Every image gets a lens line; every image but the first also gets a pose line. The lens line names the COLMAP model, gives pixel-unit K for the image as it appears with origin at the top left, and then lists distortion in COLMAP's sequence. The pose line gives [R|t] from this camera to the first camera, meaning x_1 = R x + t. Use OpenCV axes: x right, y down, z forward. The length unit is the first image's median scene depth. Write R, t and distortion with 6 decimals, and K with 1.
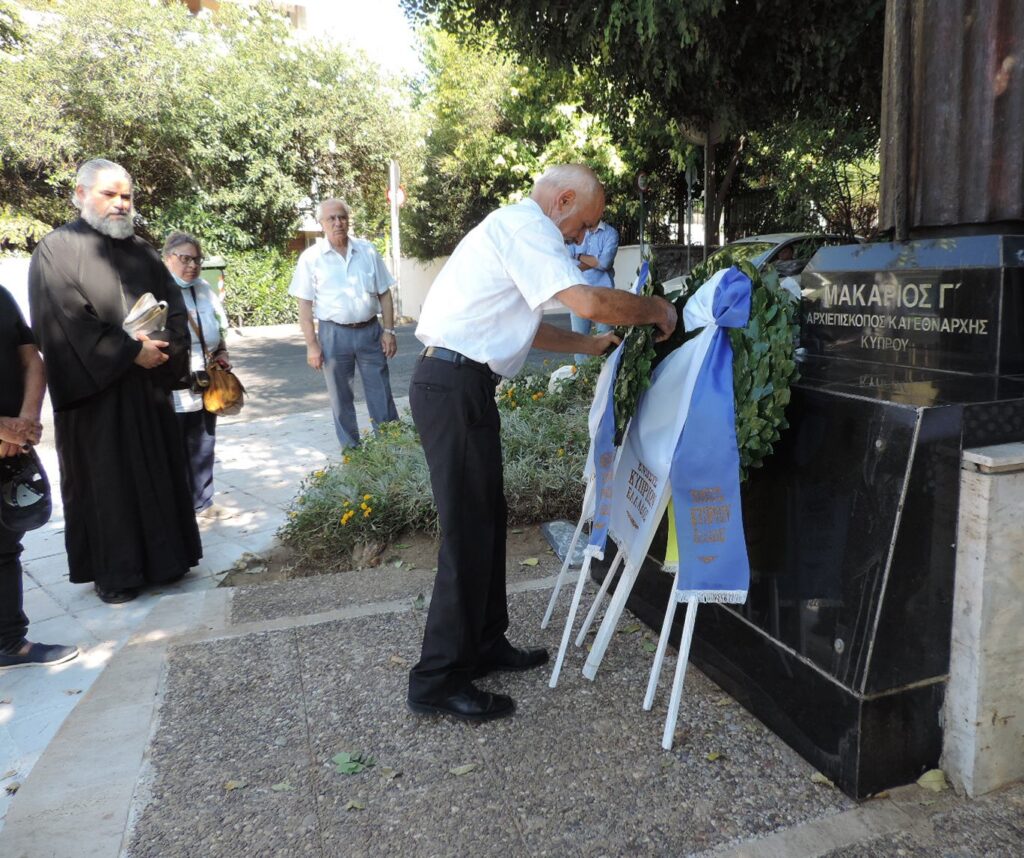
lens RADIAL K [[816.2, 0, 581.8], [0, 816.2, 398.1], [0, 0, 1]] dist [-0.023673, 0.002086]
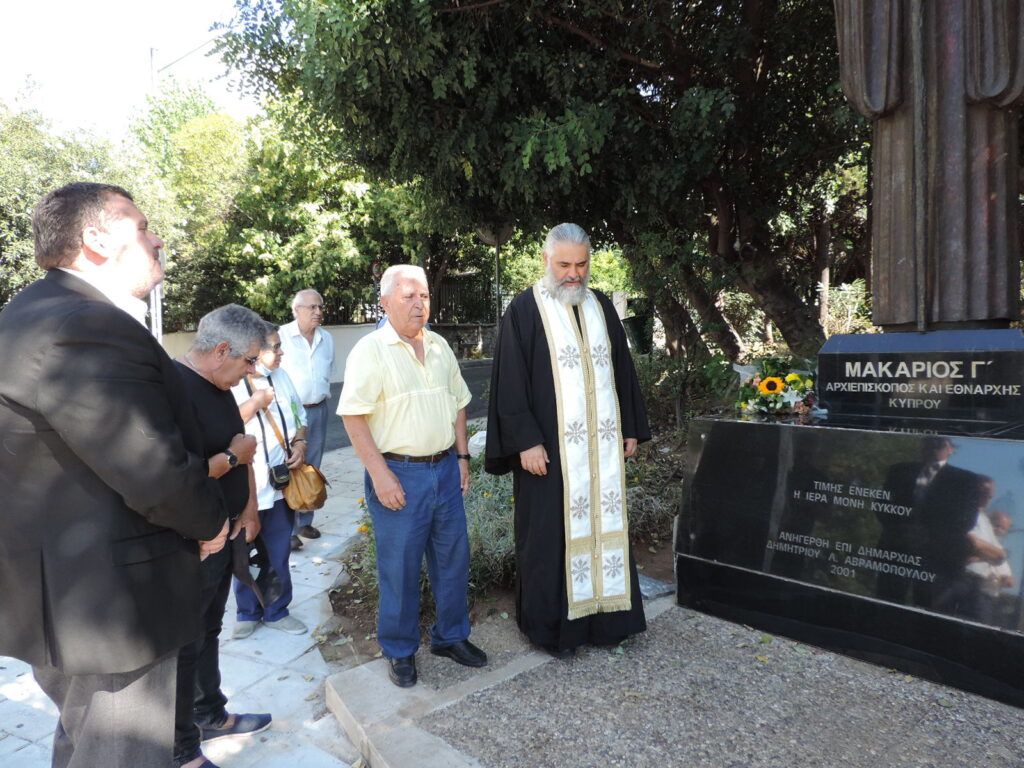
lens RADIAL K [[702.4, 0, 510.9], [0, 702.4, 373.3], [0, 0, 1]] dist [-0.010900, -0.007920]
pose [[0.948459, -0.023709, 0.316013, -0.593964], [0.059277, 0.992870, -0.103419, -0.030735], [-0.311308, 0.116820, 0.943101, 0.058129]]
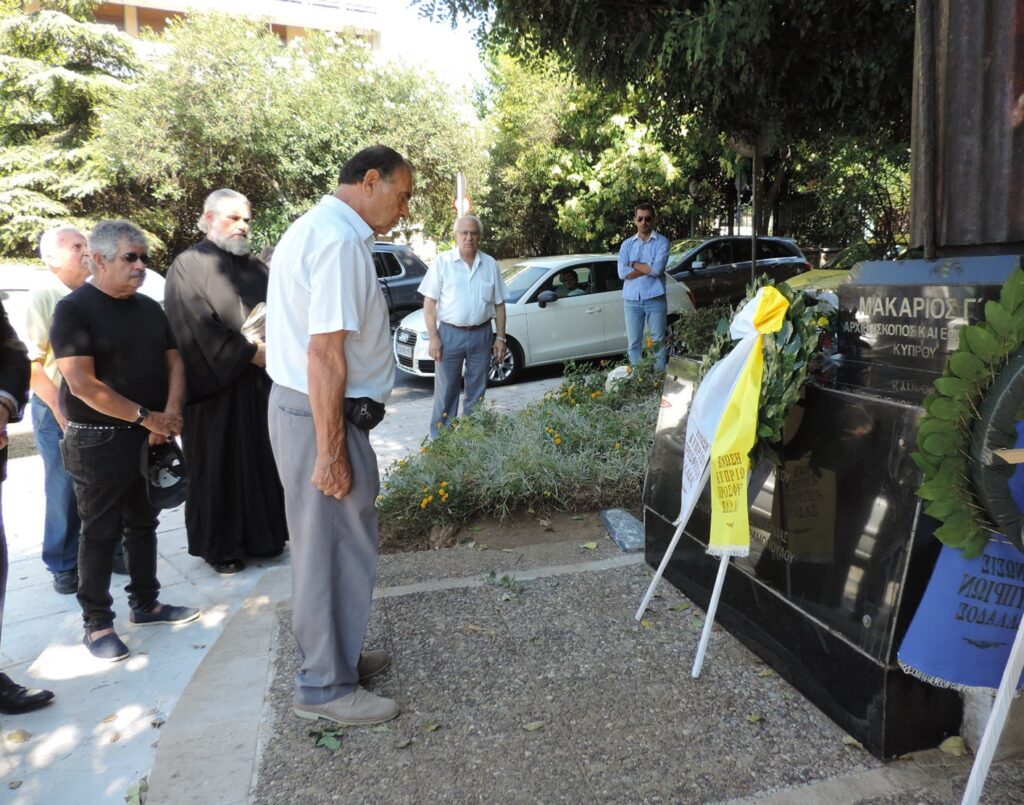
lens RADIAL K [[783.5, 0, 570.1], [0, 783.5, 366.6], [0, 0, 1]] dist [-0.034280, 0.011602]
pose [[0.996671, 0.005779, -0.081320, -0.005451], [-0.008578, 0.999381, -0.034119, -0.005535], [0.081073, 0.034703, 0.996104, -0.075211]]
